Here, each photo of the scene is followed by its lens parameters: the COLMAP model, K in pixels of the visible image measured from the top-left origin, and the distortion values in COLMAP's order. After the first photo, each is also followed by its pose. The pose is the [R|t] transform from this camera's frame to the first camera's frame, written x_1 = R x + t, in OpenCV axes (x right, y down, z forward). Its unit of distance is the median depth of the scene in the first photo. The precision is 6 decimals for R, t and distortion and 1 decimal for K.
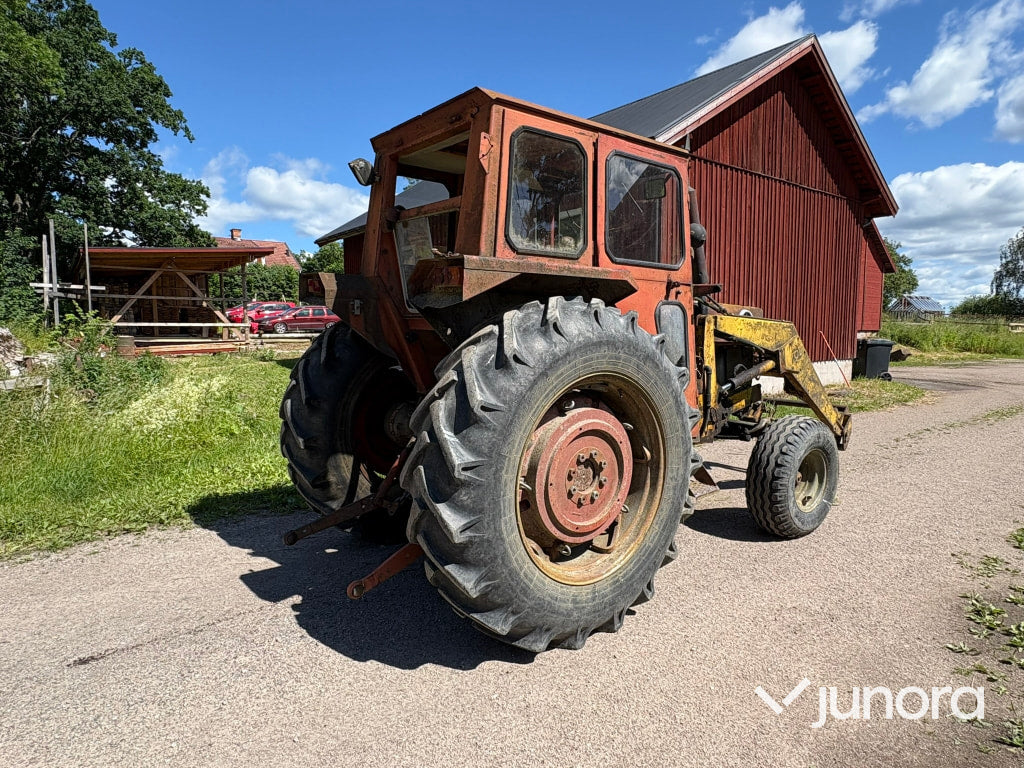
lens RADIAL K [[613.9, 0, 512.0], [0, 613.9, 387.5], [0, 0, 1]] dist [-0.000295, -0.001267]
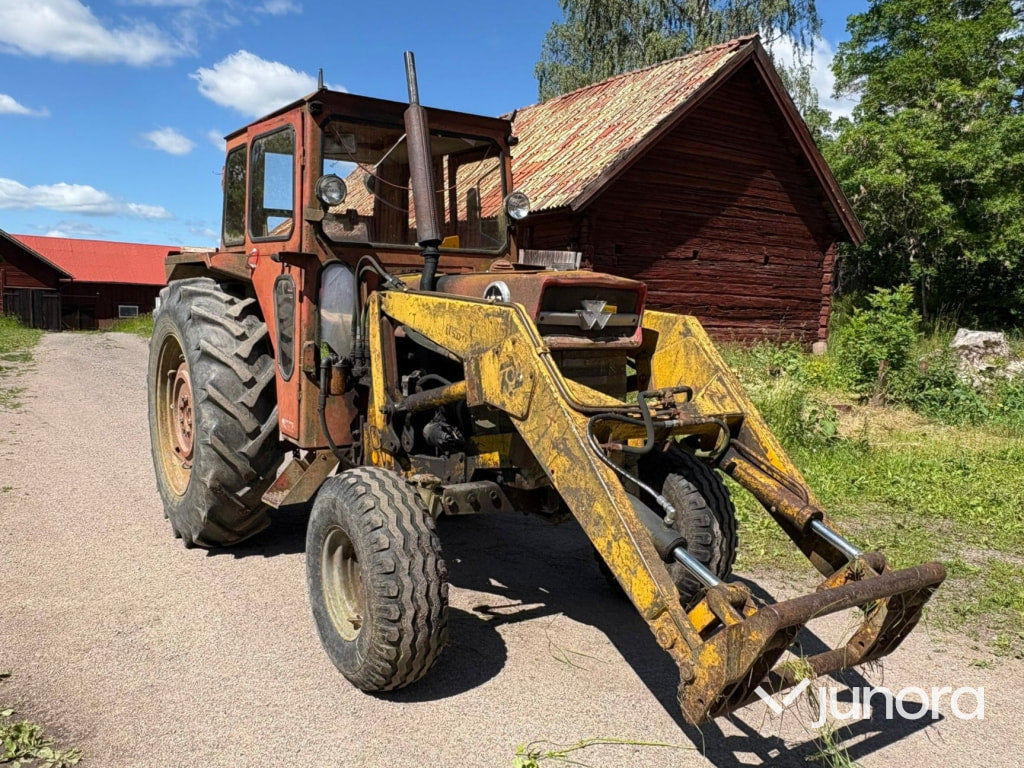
lens RADIAL K [[810.9, 0, 501.0], [0, 810.9, 410.3], [0, 0, 1]] dist [0.011134, -0.007095]
pose [[-0.050937, 0.120726, -0.991378, 1.667058], [-0.136892, 0.982453, 0.126673, -0.163774], [0.989276, 0.142164, -0.033516, 1.597754]]
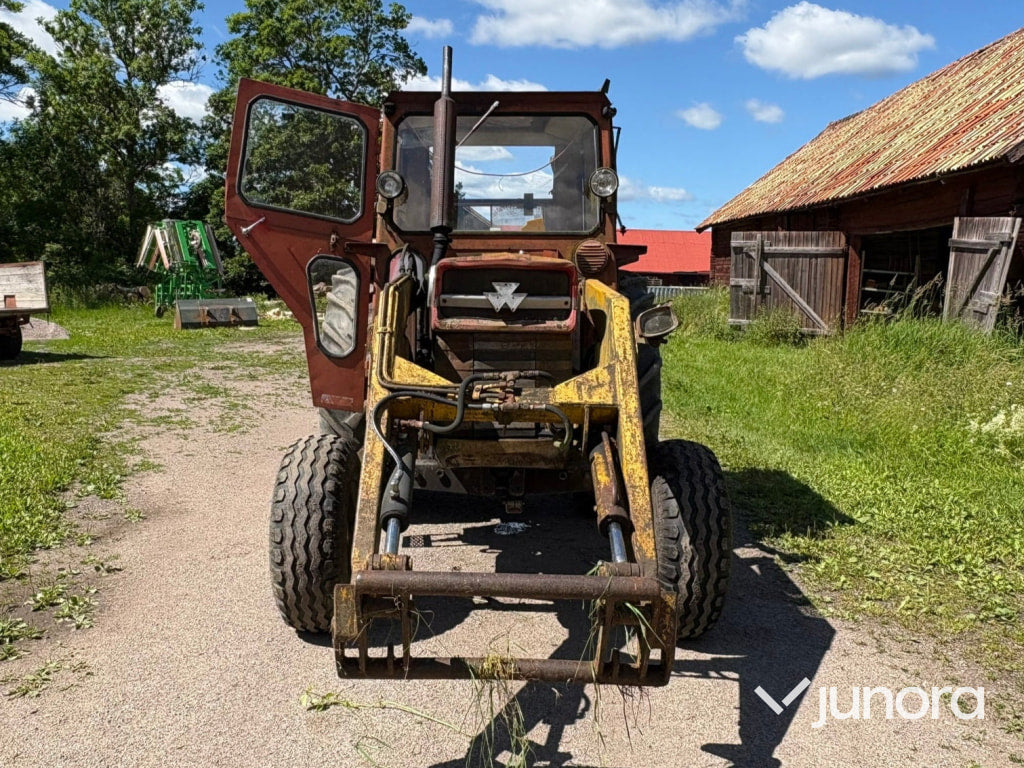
lens RADIAL K [[929.8, 0, 471.3], [0, 929.8, 406.1], [0, 0, 1]] dist [0.003652, 0.000000]
pose [[-0.603293, 0.091700, -0.792230, 1.578557], [-0.105182, 0.975542, 0.193016, -0.257979], [0.790553, 0.199774, -0.578892, 2.348496]]
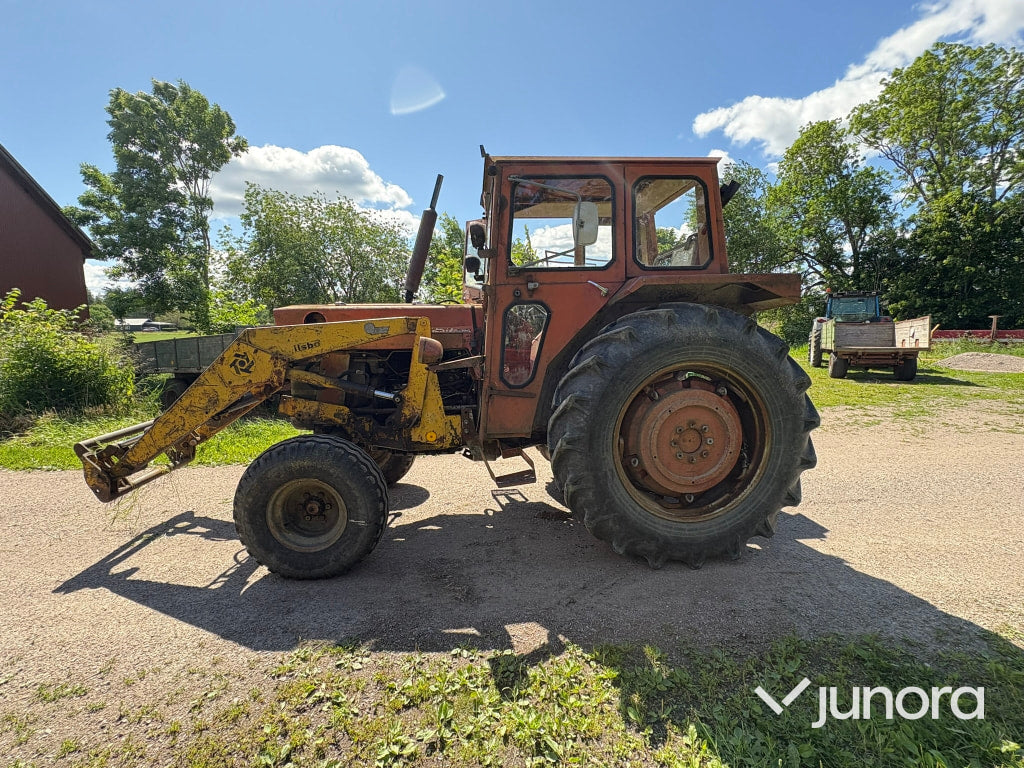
lens RADIAL K [[465.7, 0, 509.2], [0, 465.7, 383.5], [0, 0, 1]] dist [0.004489, 0.000174]
pose [[-0.848915, -0.063133, 0.524746, -0.443745], [0.056959, 0.976130, 0.209586, -0.246294], [-0.525452, 0.207810, -0.825055, 2.343814]]
